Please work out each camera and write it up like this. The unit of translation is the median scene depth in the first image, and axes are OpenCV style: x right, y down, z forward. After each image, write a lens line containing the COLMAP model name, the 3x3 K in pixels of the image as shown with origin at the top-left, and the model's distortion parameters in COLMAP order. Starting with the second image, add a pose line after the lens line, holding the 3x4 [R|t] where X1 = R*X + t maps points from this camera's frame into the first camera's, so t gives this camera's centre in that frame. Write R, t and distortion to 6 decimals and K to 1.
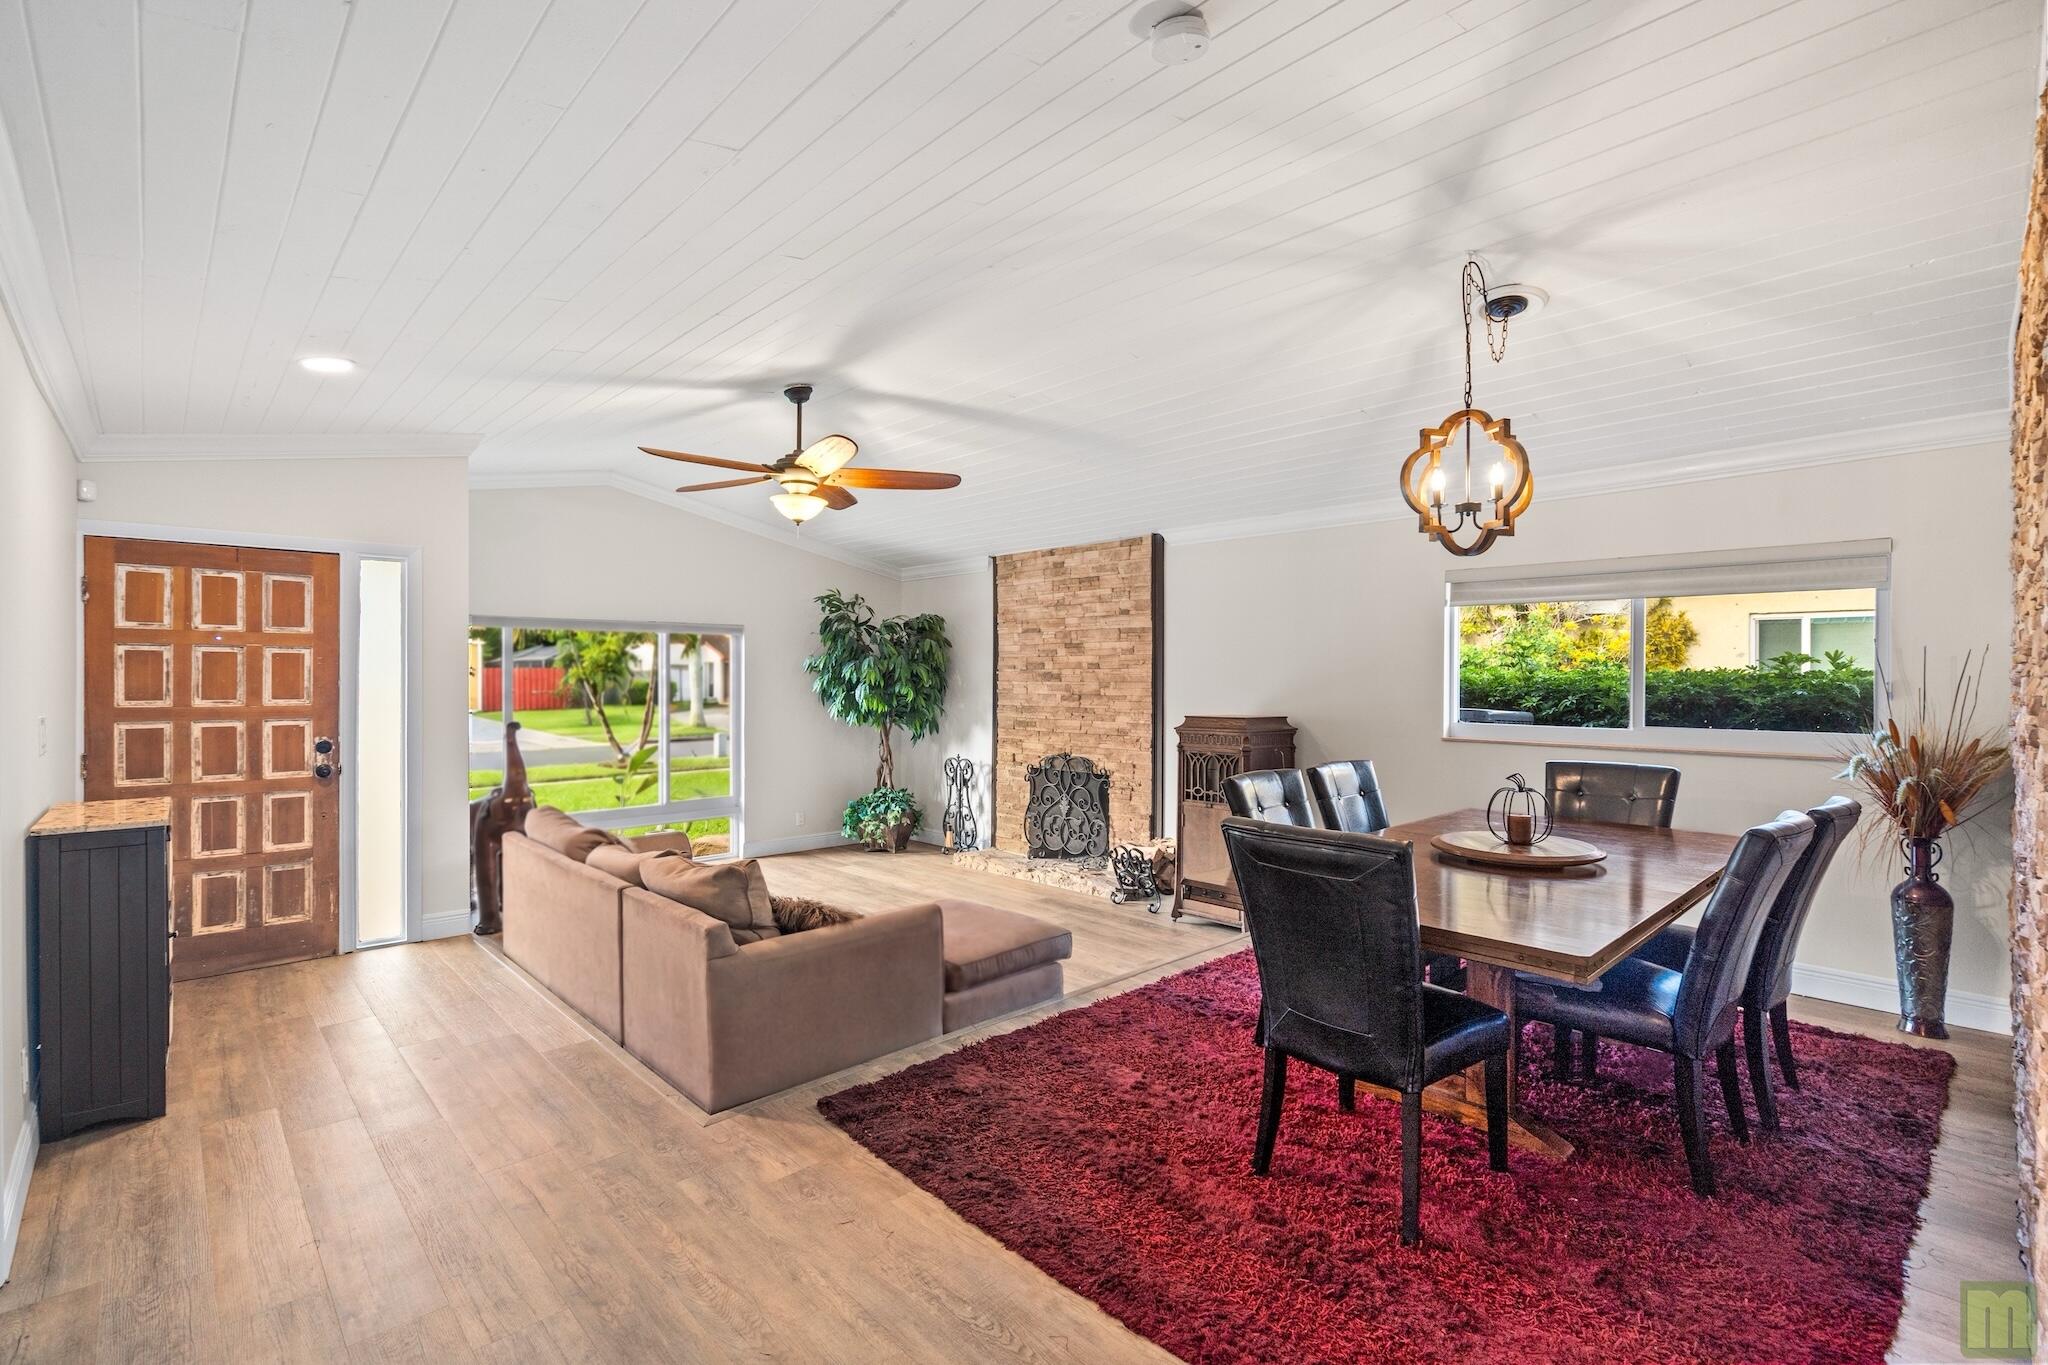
lens RADIAL K [[925.9, 0, 1021.5], [0, 925.9, 678.4], [0, 0, 1]] dist [0.000188, 0.002024]
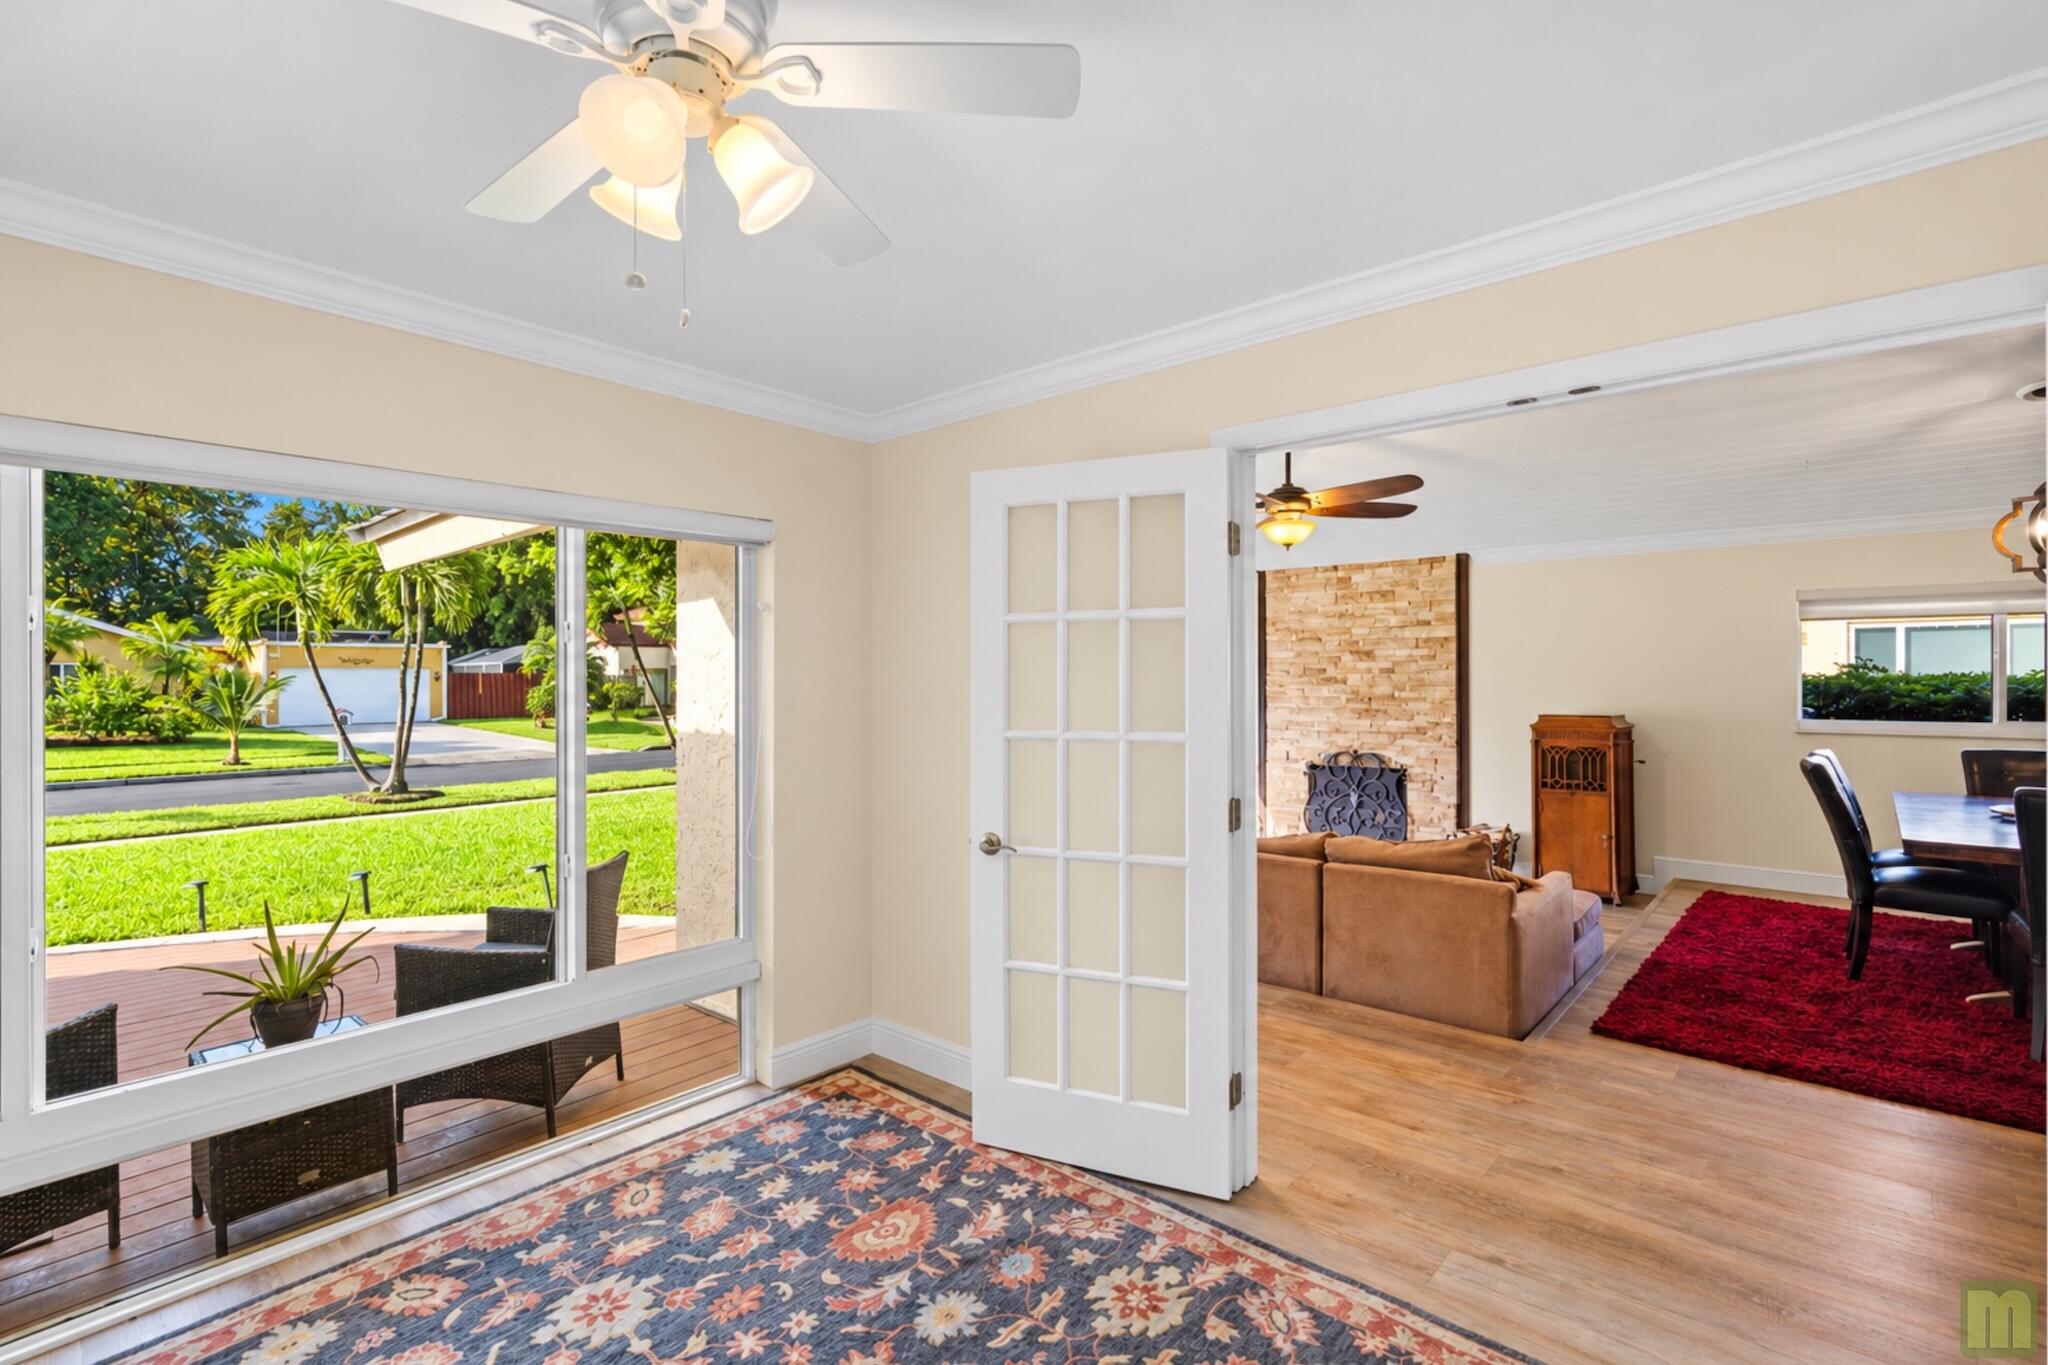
lens RADIAL K [[925.9, 0, 1033.6], [0, 925.9, 674.3], [0, 0, 1]] dist [0.000188, 0.002024]
pose [[0.996453, -0.003218, 0.084088, -0.439305], [0.003929, 0.999958, -0.008301, -0.002094], [-0.084058, 0.008602, 0.996424, -0.069771]]
